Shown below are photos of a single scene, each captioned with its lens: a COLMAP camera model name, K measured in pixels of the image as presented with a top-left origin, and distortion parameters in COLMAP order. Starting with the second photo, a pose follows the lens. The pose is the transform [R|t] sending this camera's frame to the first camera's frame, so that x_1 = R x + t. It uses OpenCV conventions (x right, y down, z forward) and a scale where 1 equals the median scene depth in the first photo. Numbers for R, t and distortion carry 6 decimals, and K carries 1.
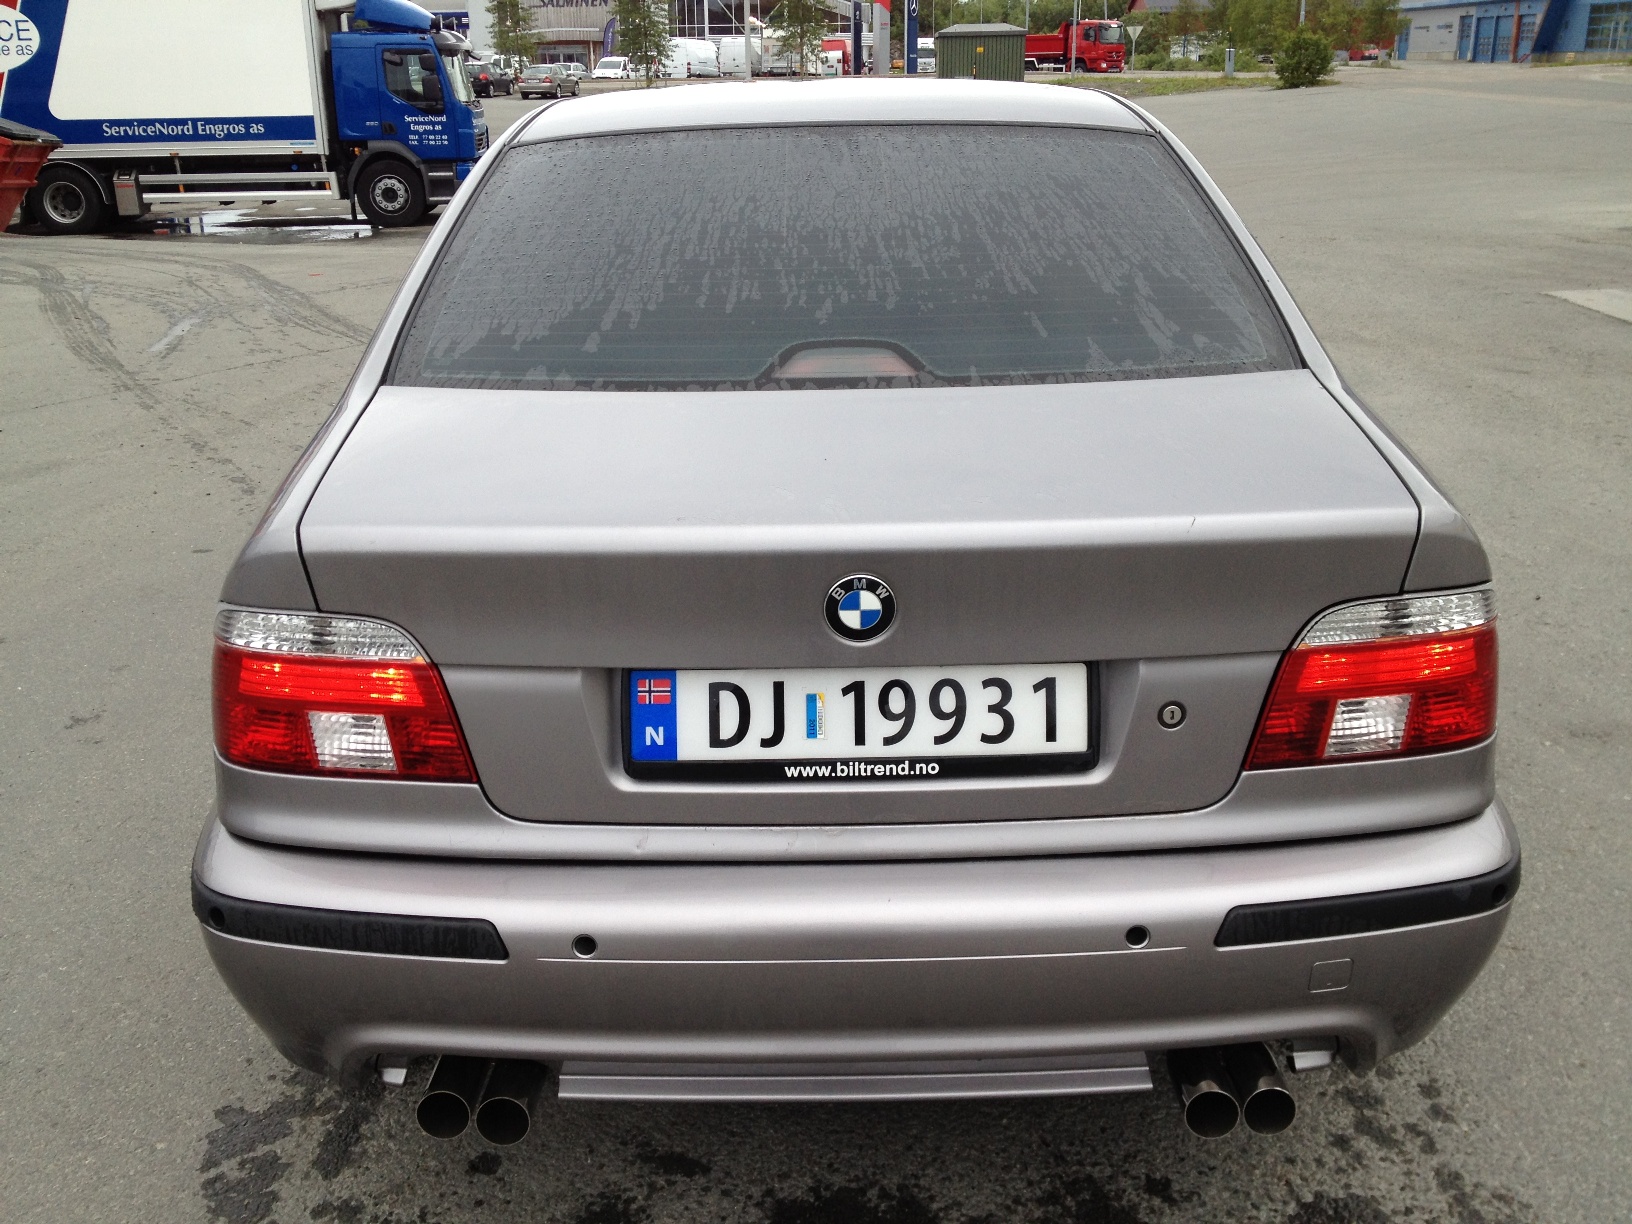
lens RADIAL K [[1607.9, 0, 812.2], [0, 1607.9, 608.7], [0, 0, 1]] dist [-0.045348, 0.000000]
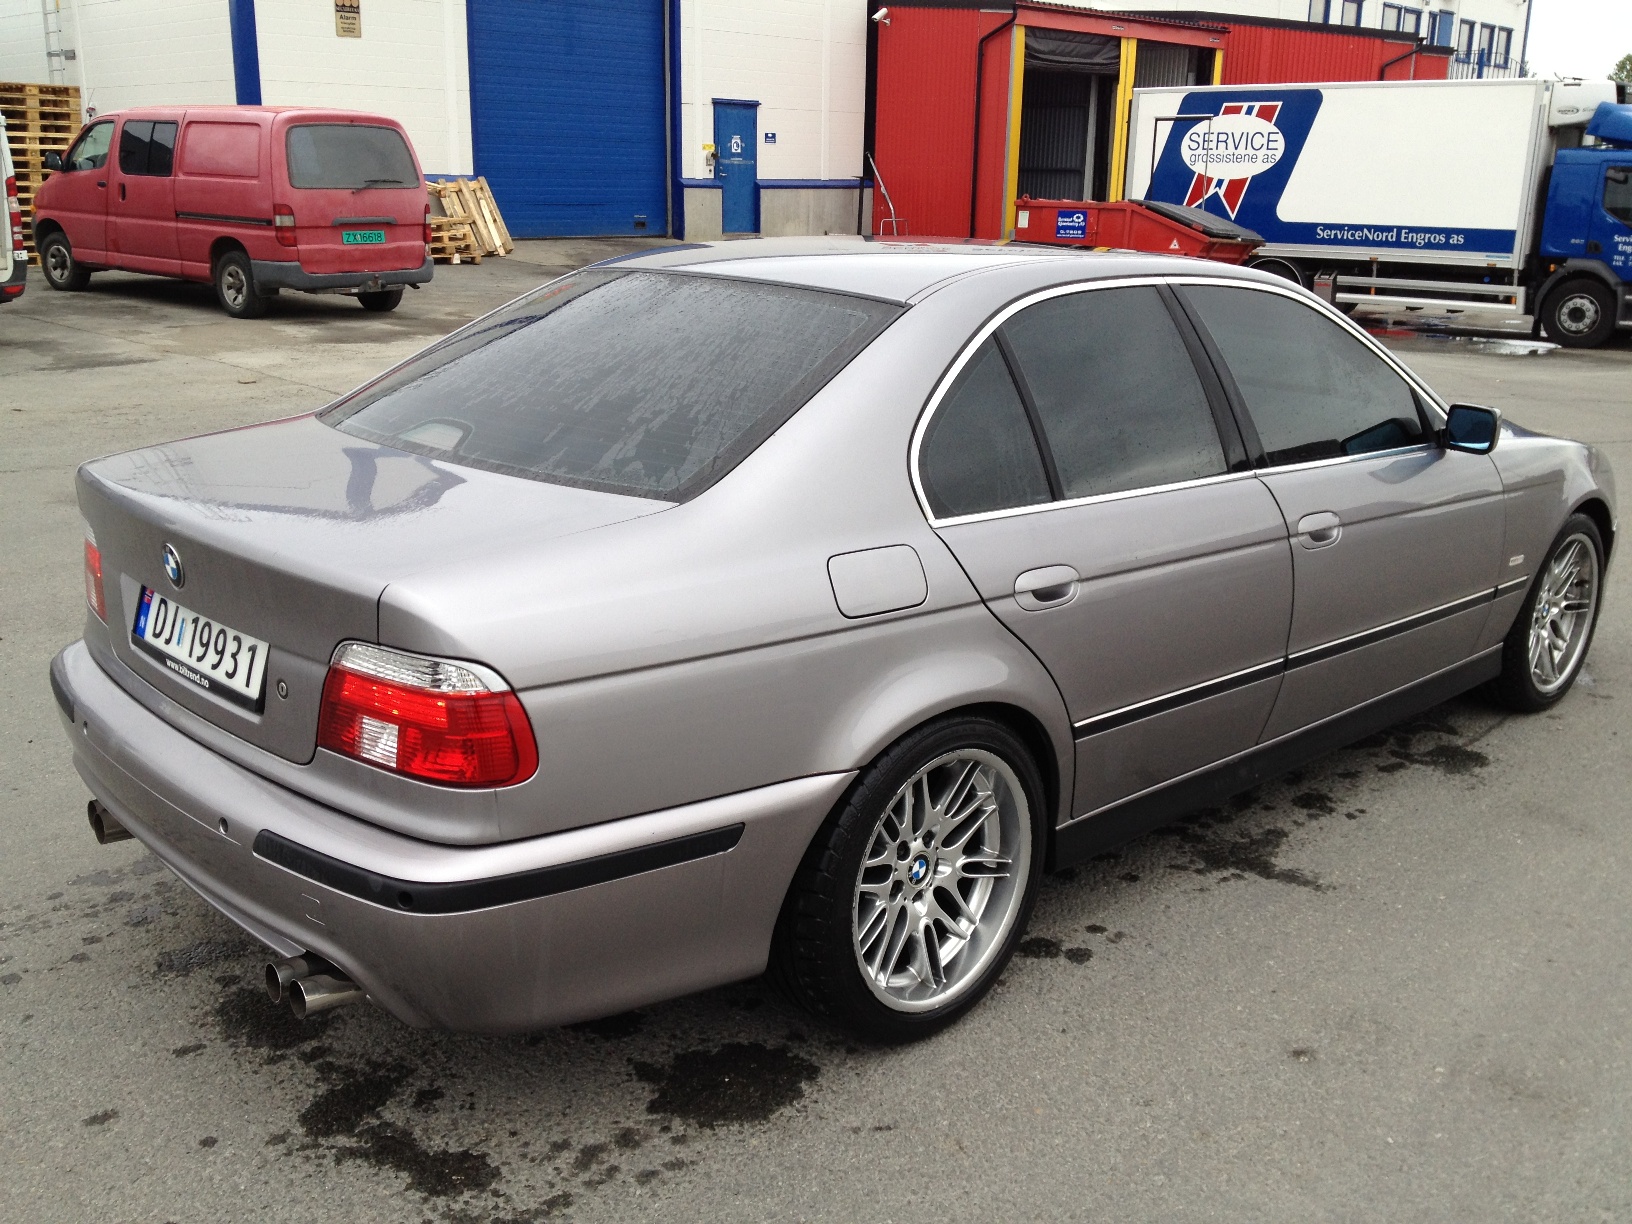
lens RADIAL K [[1607.9, 0, 808.9], [0, 1607.9, 614.8], [0, 0, 1]] dist [-0.045348, 0.000000]
pose [[0.652338, 0.211429, -0.727841, 0.173605], [-0.250317, 0.966519, 0.056412, -0.021947], [0.715400, 0.145391, 0.683422, 0.038364]]
